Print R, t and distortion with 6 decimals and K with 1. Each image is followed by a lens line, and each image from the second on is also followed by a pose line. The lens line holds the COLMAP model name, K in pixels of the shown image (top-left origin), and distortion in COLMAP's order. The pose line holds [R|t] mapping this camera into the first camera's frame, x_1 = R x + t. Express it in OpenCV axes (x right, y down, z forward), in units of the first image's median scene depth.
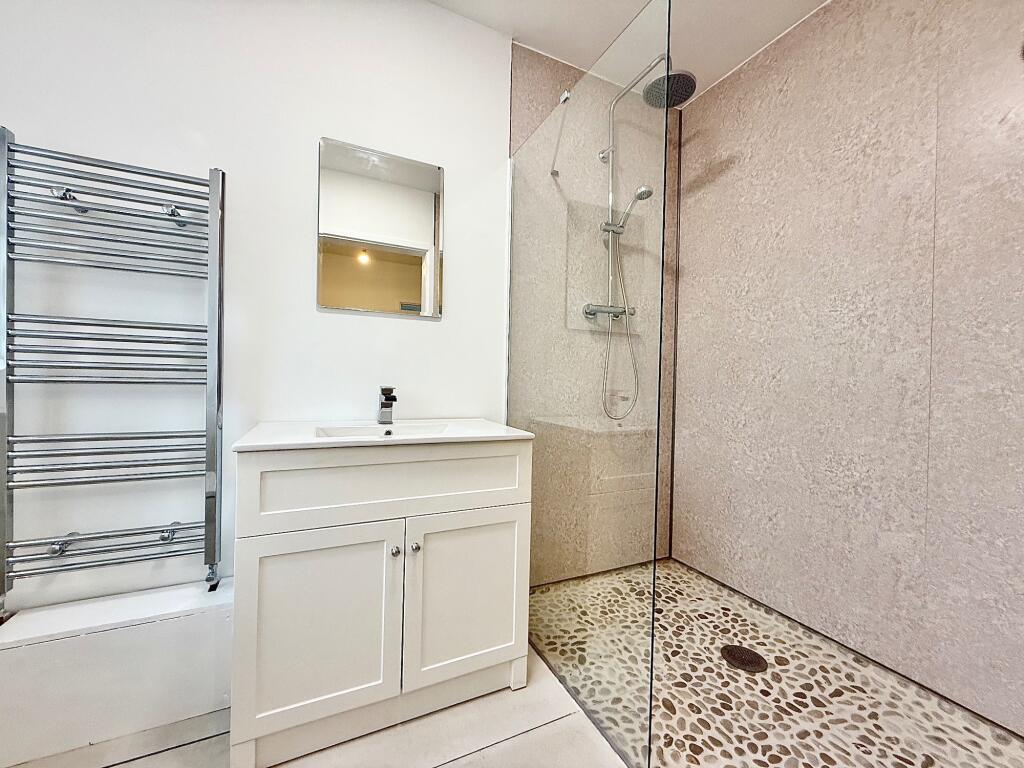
lens RADIAL K [[405.6, 0, 510.7], [0, 405.6, 385.4], [0, 0, 1]] dist [-0.001354, 0.000621]
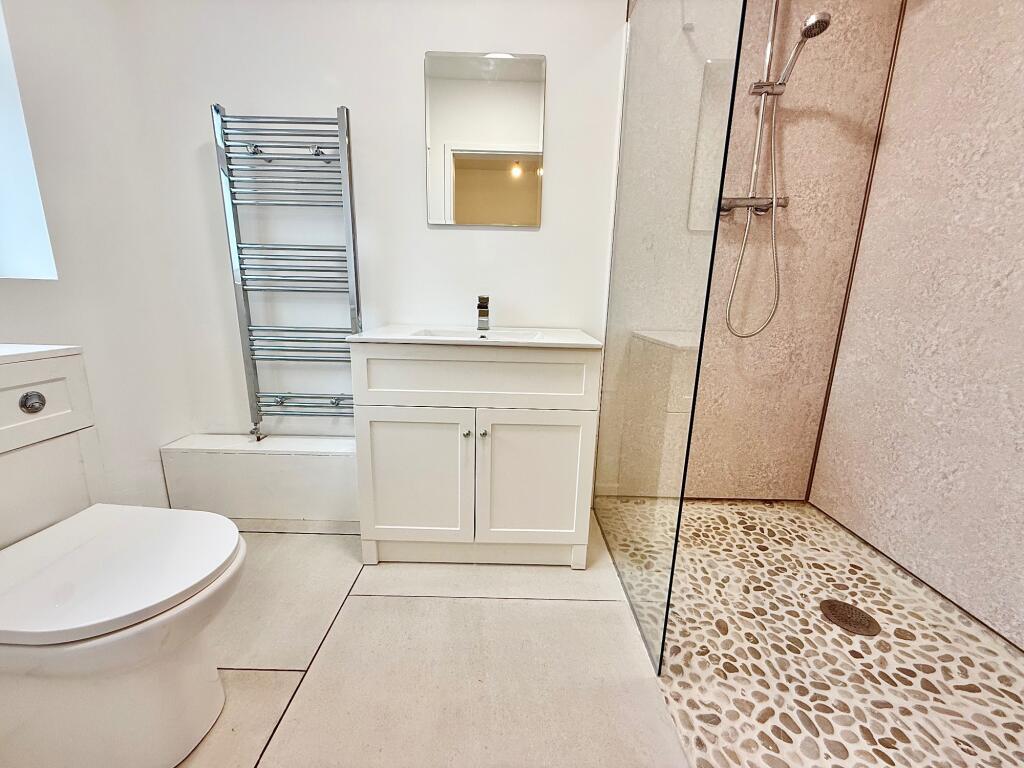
lens RADIAL K [[405.6, 0, 510.8], [0, 405.6, 384.4], [0, 0, 1]] dist [-0.001354, 0.000621]
pose [[0.904406, 0.092483, -0.416530, 0.259875], [-0.008569, 0.979966, 0.198978, 0.020657], [0.426587, -0.176388, 0.887080, 0.010350]]
